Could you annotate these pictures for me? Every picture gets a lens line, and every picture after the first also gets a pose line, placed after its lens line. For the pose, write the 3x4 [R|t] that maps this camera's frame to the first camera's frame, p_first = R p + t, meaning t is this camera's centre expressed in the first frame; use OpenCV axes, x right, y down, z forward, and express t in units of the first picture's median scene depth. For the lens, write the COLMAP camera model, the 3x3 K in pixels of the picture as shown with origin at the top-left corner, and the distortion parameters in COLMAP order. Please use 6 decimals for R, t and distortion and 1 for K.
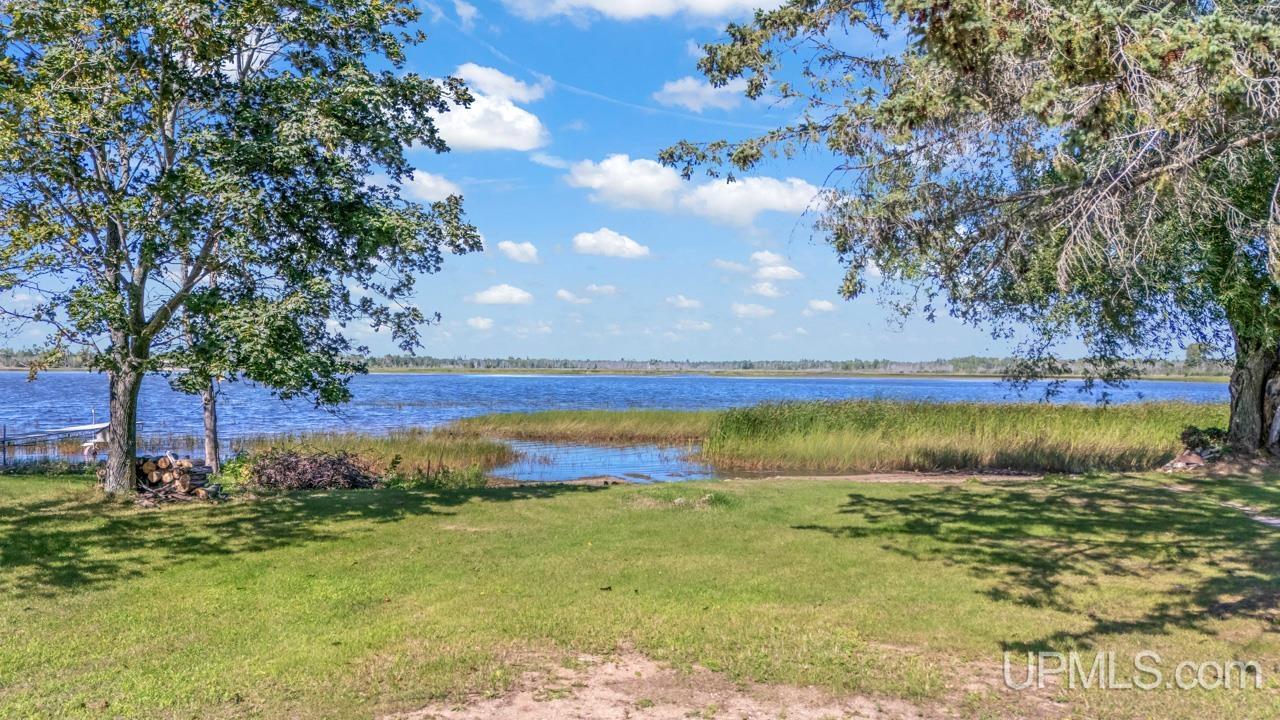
lens RADIAL K [[913.5, 0, 640.0], [0, 913.5, 360.0], [0, 0, 1]] dist [0.100715, -0.111088]
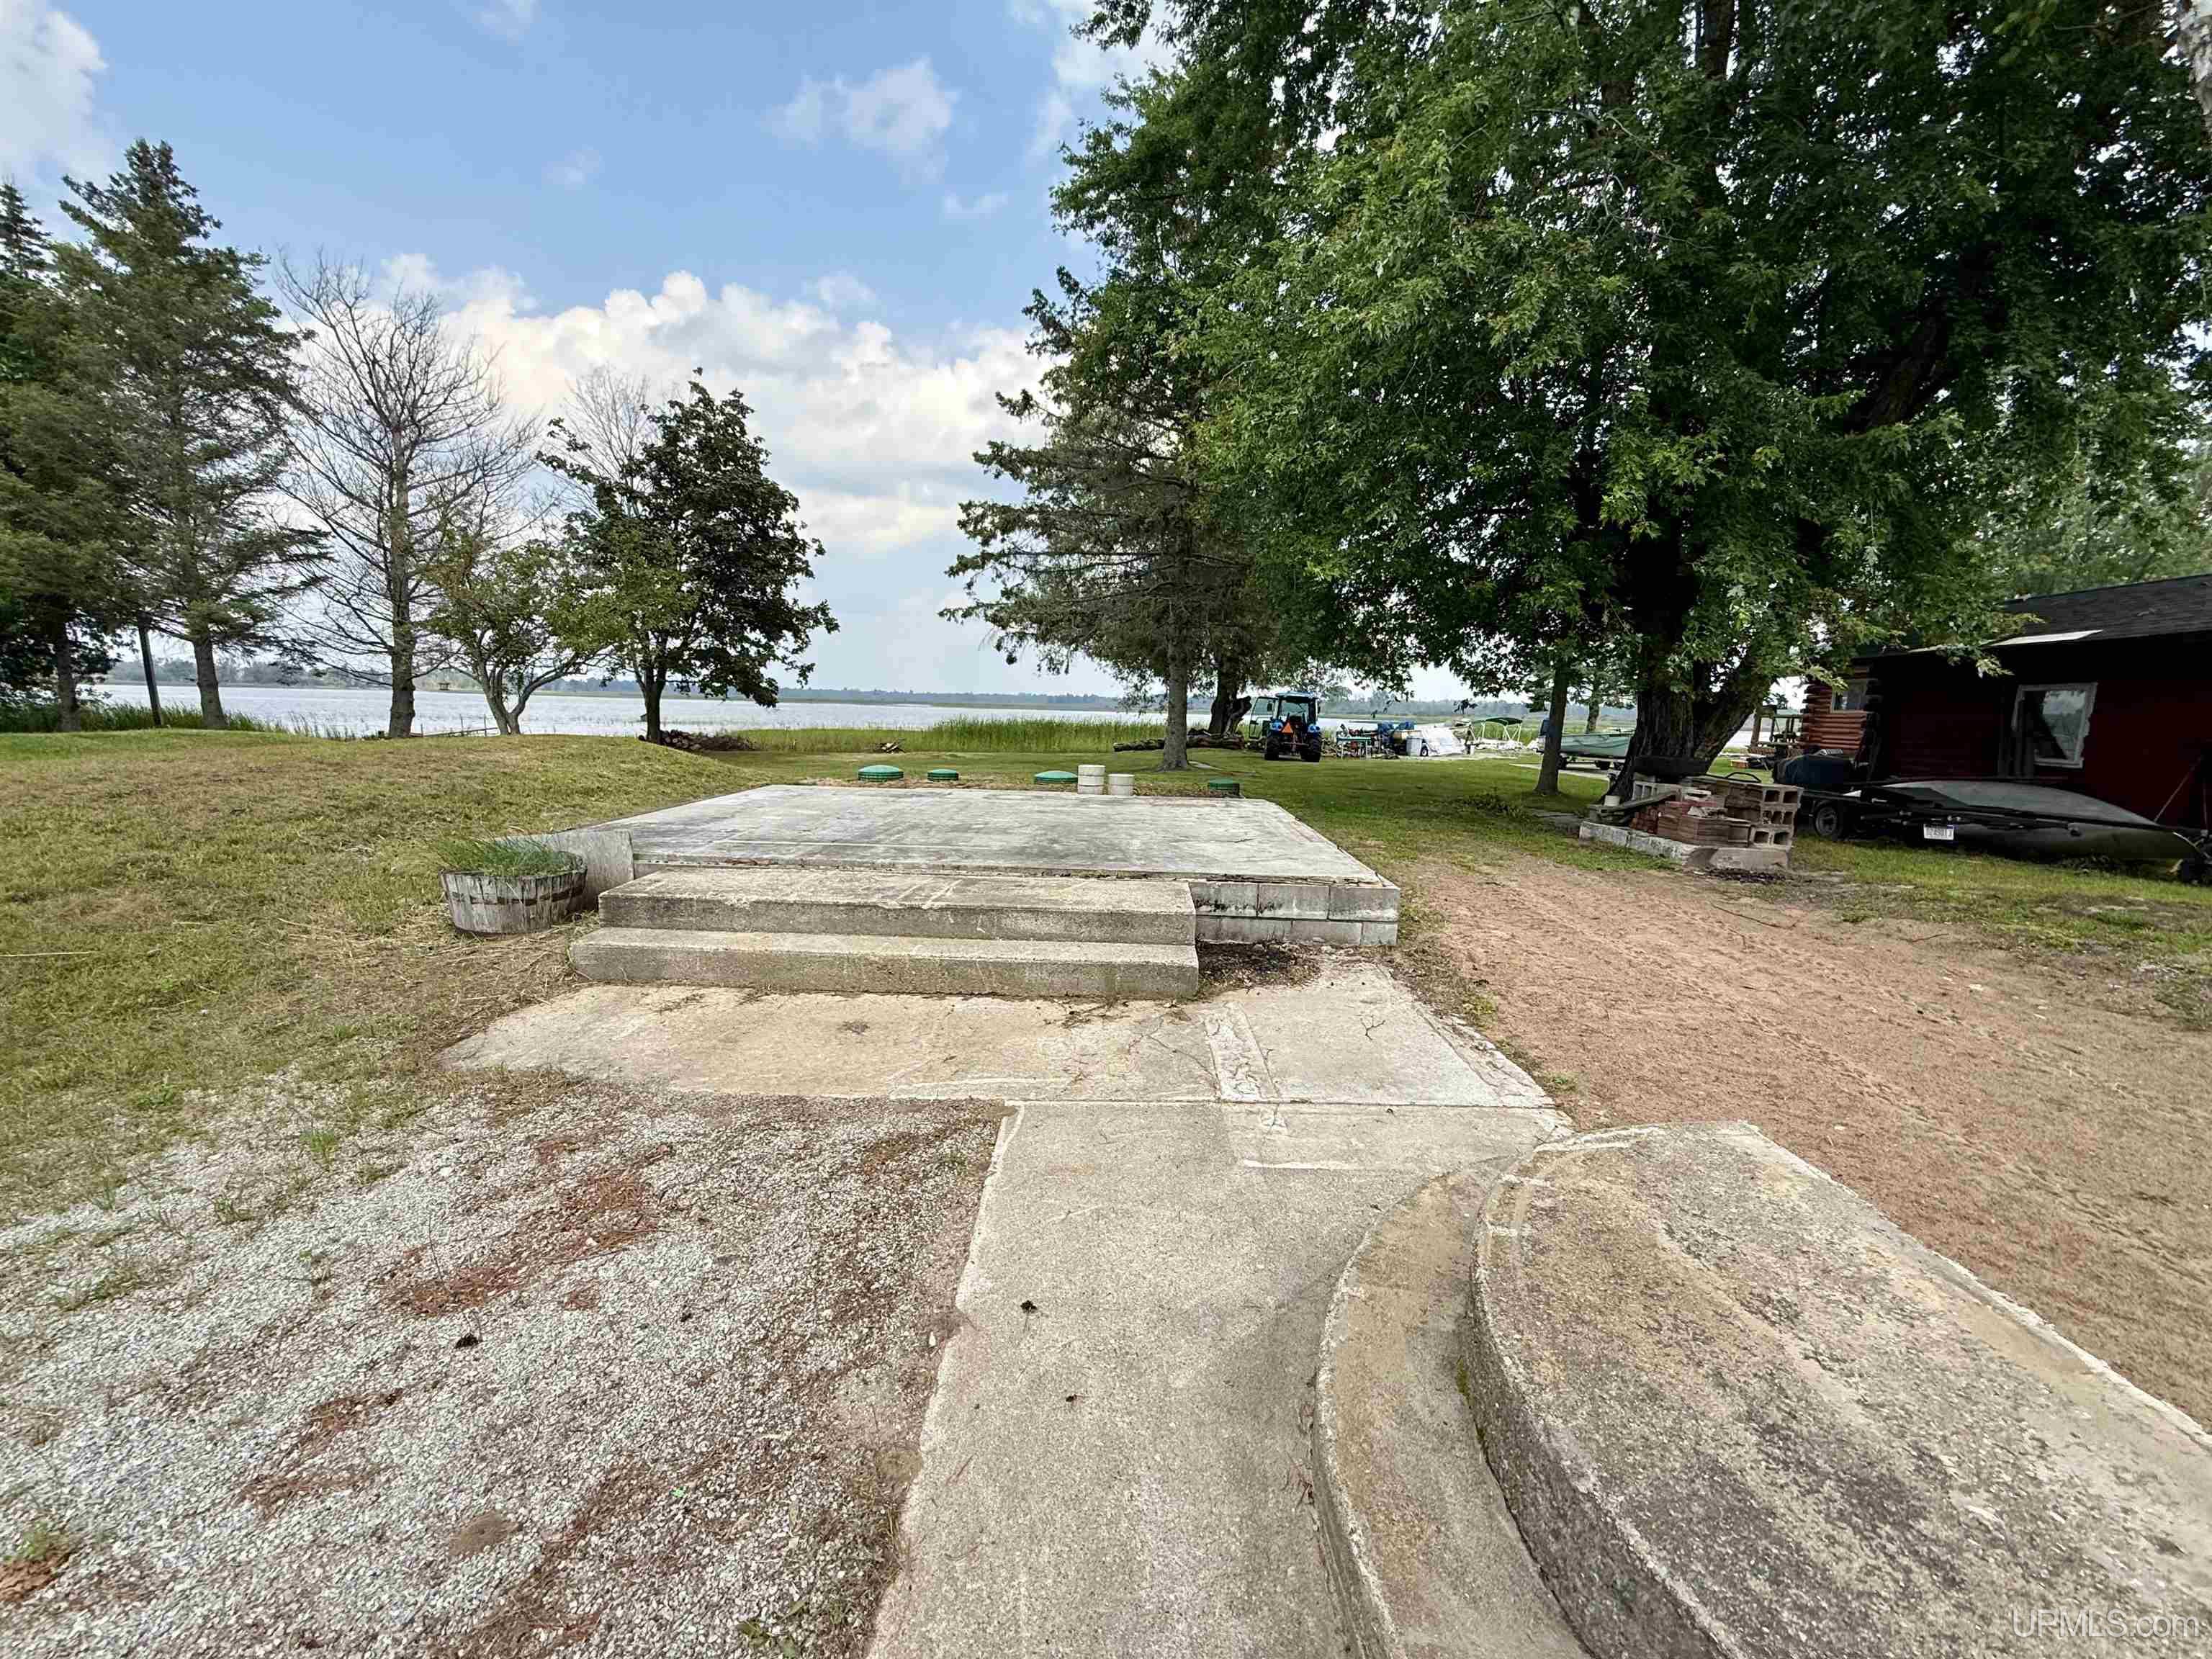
lens RADIAL K [[858.4, 0, 1093.8], [0, 858.4, 821.3], [0, 0, 1]] dist [0.014001, -0.000030]
pose [[0.966054, -0.015768, 0.257857, -0.050754], [-0.022266, 0.989339, 0.143917, 0.003851], [-0.257378, -0.144773, 0.955404, -0.420469]]
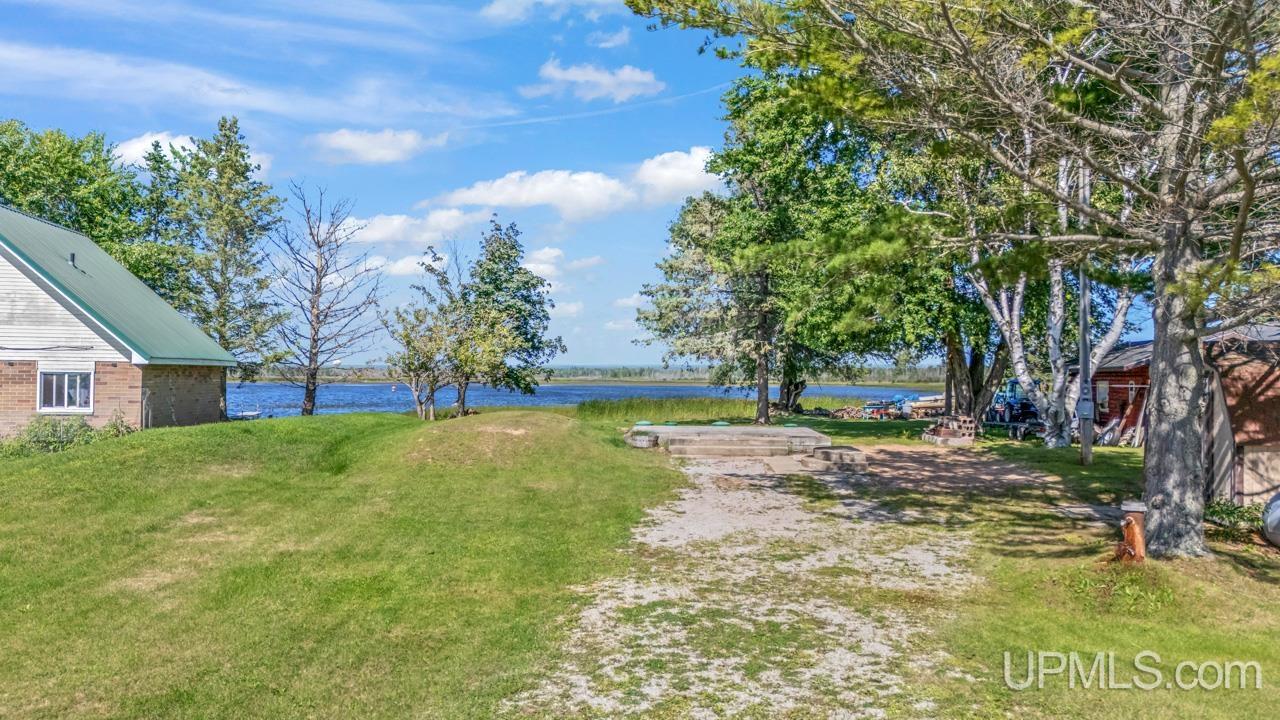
lens RADIAL K [[913.5, 0, 640.0], [0, 913.5, 360.0], [0, 0, 1]] dist [0.100715, -0.111088]
pose [[0.968788, 0.003264, 0.247868, -0.306317], [-0.001160, 0.999962, -0.008637, -0.021633], [-0.247887, 0.008080, 0.968755, -1.002010]]
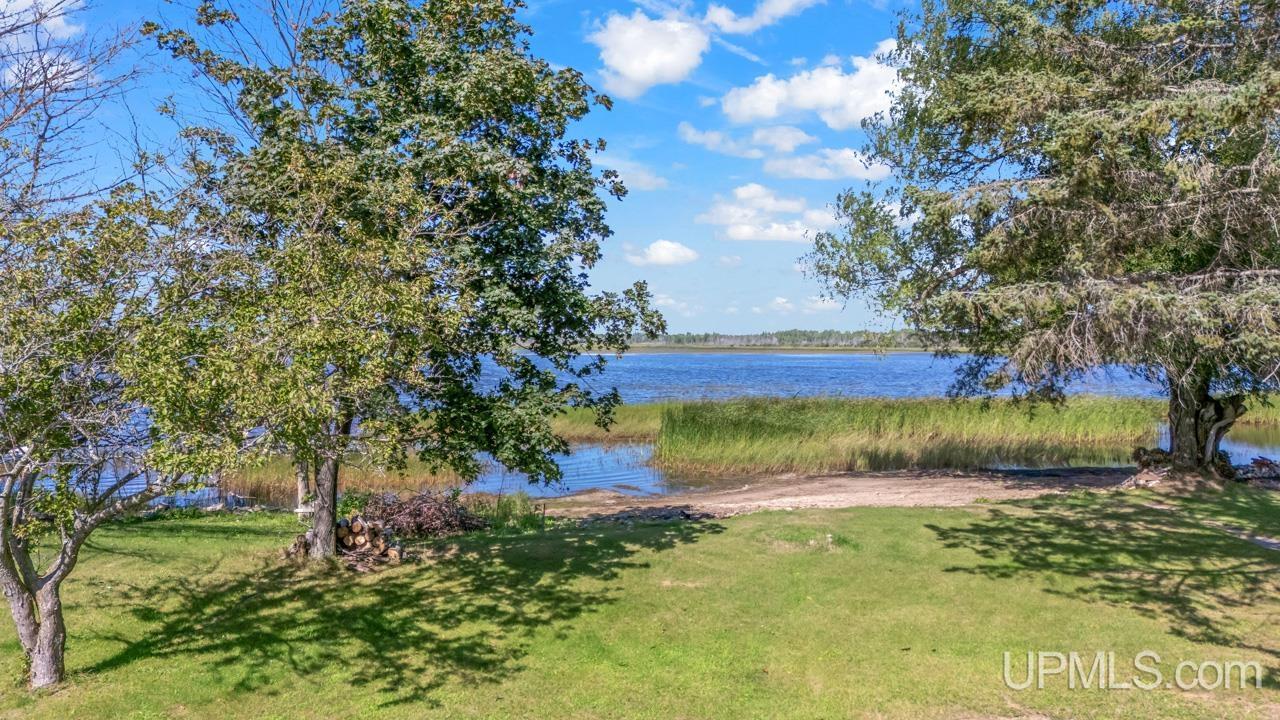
lens RADIAL K [[913.5, 0, 640.0], [0, 913.5, 360.0], [0, 0, 1]] dist [0.100715, -0.111088]
pose [[0.983851, -0.009817, 0.178721, -0.157150], [0.004715, 0.999570, 0.028950, -0.047355], [-0.178928, -0.027640, 0.983474, -0.046895]]
